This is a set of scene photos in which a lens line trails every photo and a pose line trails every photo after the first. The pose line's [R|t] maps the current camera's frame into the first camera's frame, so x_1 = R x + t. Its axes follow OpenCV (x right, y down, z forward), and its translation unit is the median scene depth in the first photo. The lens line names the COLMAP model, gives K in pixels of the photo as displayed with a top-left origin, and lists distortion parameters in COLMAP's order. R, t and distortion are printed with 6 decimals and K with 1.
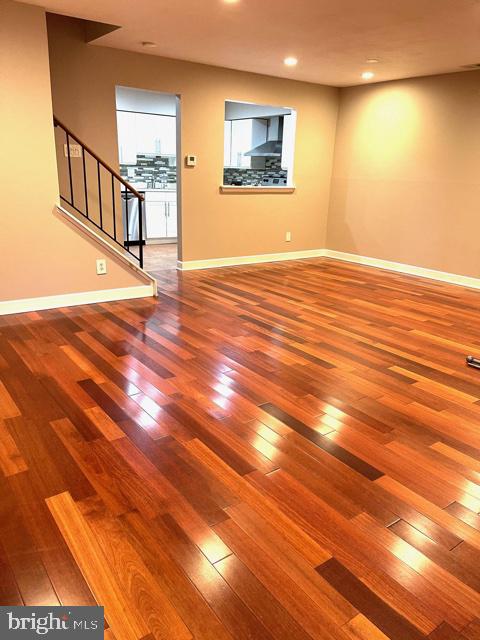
lens RADIAL K [[482.3, 0, 244.5], [0, 482.3, 324.2], [0, 0, 1]] dist [0.066339, -0.083100]
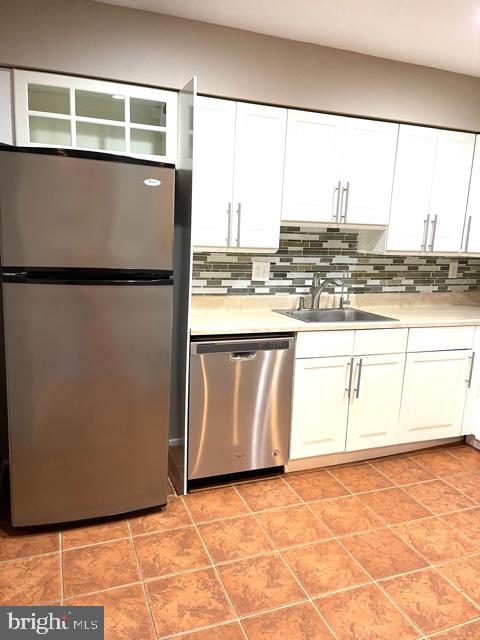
lens RADIAL K [[482.3, 0, 241.6], [0, 482.3, 328.0], [0, 0, 1]] dist [0.066339, -0.083100]
pose [[0.966208, 0.056430, -0.251510, -0.256976], [-0.086441, 0.990175, -0.109914, -0.383226], [0.242836, 0.127941, 0.961593, 1.090027]]
